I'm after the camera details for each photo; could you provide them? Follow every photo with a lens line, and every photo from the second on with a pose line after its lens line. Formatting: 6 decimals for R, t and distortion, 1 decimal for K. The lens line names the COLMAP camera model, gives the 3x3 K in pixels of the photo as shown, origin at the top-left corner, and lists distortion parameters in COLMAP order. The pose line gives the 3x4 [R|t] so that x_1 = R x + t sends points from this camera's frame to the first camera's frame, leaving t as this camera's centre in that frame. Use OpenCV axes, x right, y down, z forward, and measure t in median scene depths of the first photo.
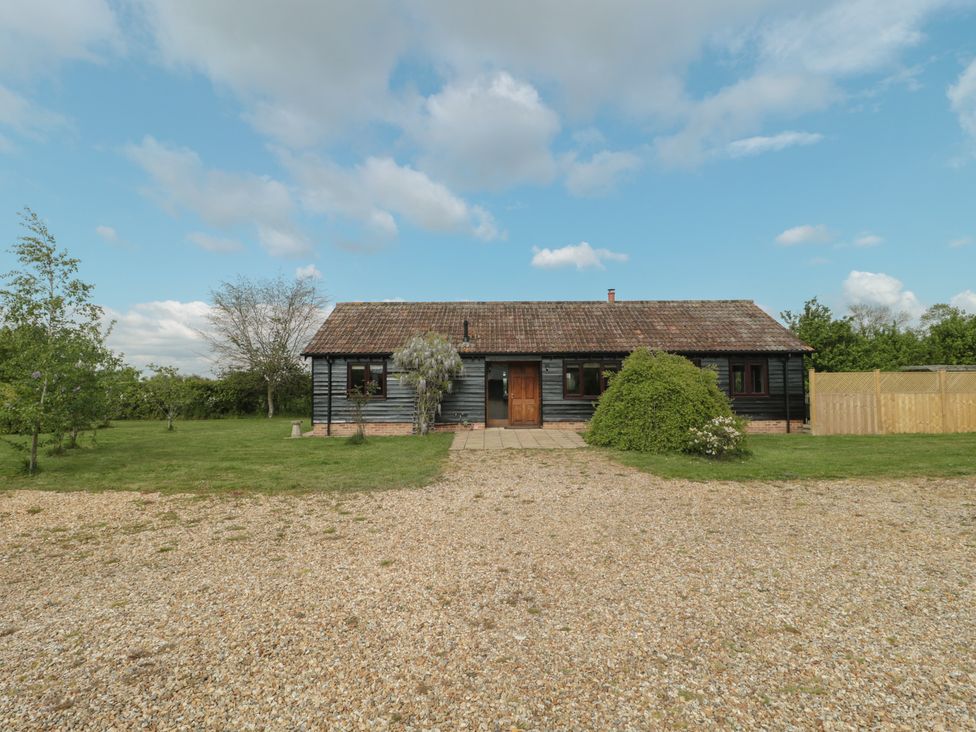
lens RADIAL K [[523.6, 0, 487.1], [0, 523.6, 366.6], [0, 0, 1]] dist [0.000324, -0.012546]
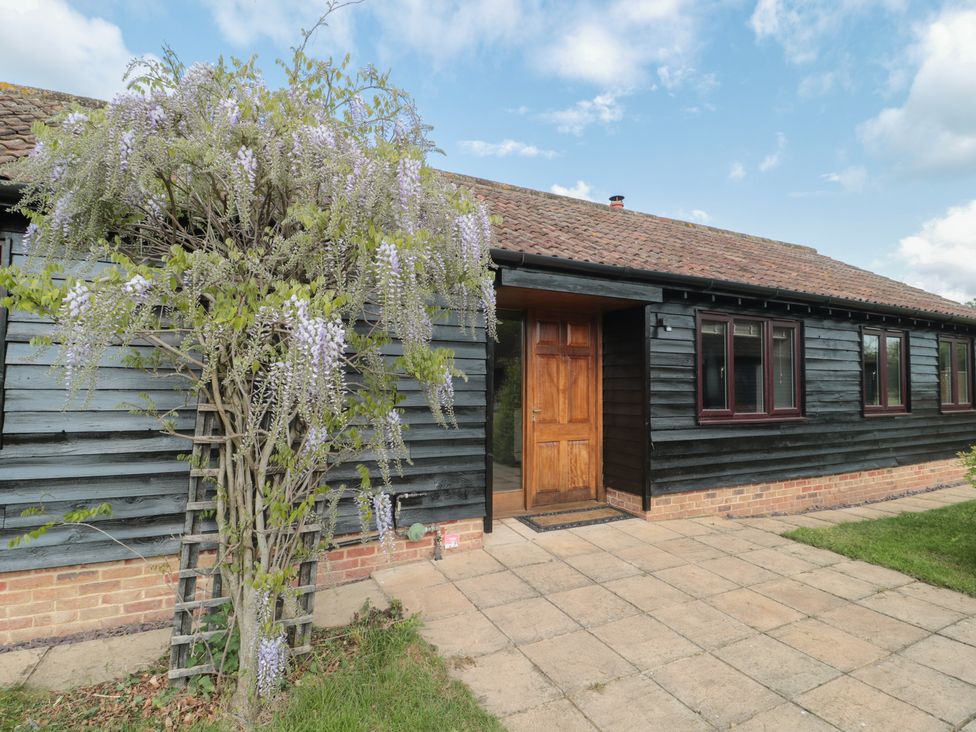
lens RADIAL K [[523.6, 0, 491.7], [0, 523.6, 364.0], [0, 0, 1]] dist [0.000324, -0.012546]
pose [[0.907122, 0.037800, 0.419166, -0.111090], [-0.043132, 0.999064, 0.003247, 0.026509], [-0.418651, -0.021024, 0.907904, 0.737754]]
